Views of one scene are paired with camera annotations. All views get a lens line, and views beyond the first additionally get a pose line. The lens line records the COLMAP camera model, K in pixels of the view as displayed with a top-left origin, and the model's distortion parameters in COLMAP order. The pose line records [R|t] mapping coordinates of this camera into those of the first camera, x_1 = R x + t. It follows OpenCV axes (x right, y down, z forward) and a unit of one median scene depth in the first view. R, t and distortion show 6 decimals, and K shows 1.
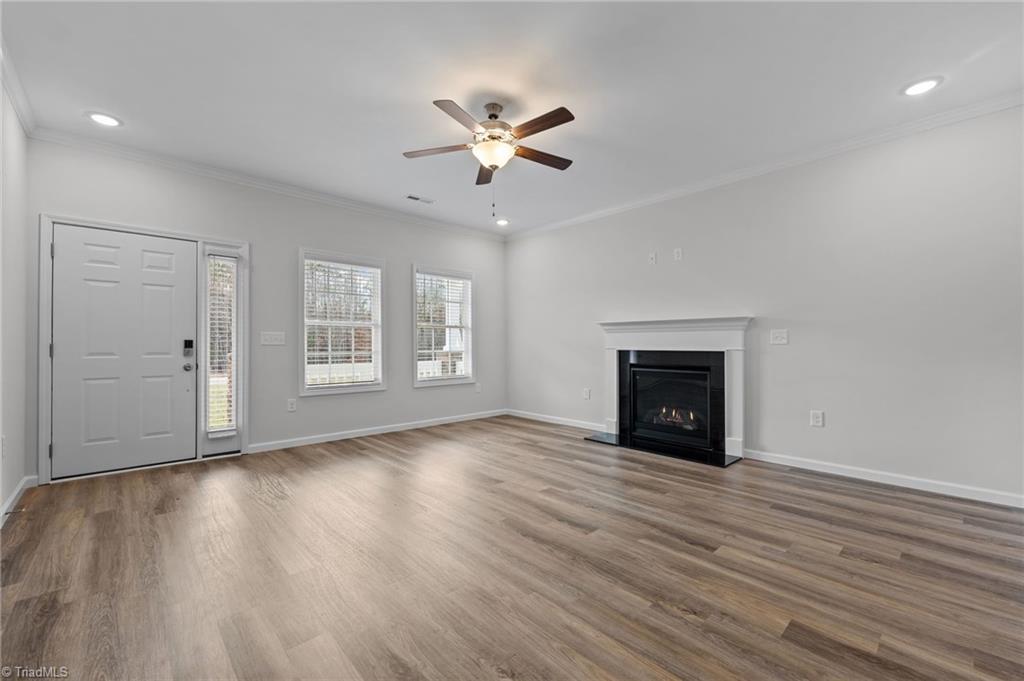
lens RADIAL K [[423.9, 0, 509.7], [0, 423.9, 343.3], [0, 0, 1]] dist [0.004604, 0.001265]
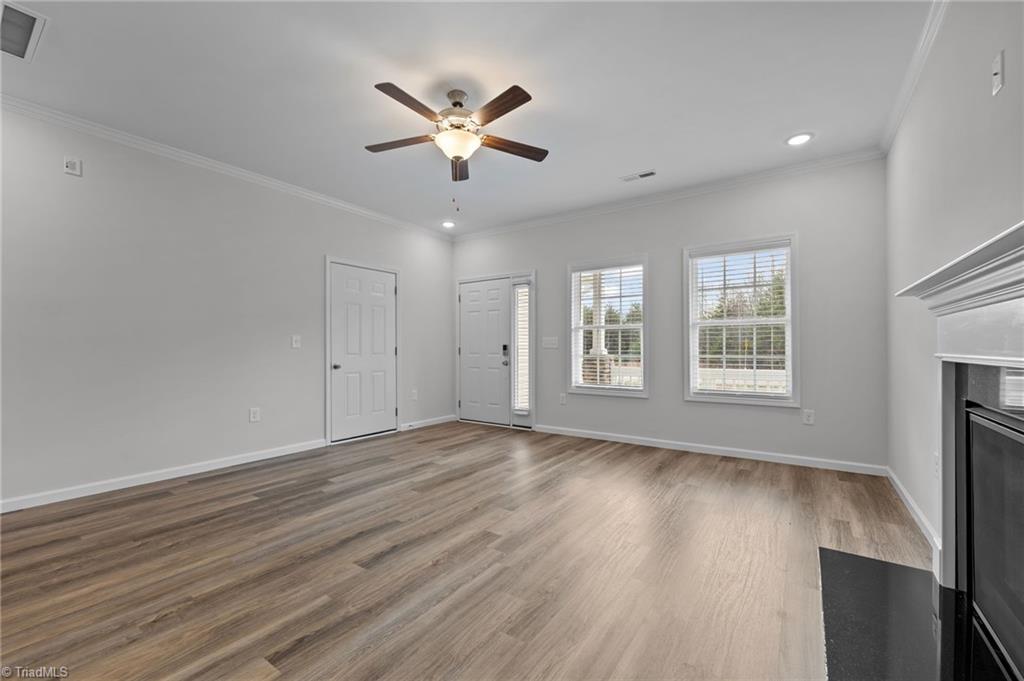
lens RADIAL K [[423.9, 0, 512.9], [0, 423.9, 345.0], [0, 0, 1]] dist [0.004604, 0.001265]
pose [[0.203831, -0.007384, -0.978978, 0.688671], [0.007429, 0.999954, -0.005995, 0.001724], [0.978978, -0.006051, 0.203876, 0.703953]]
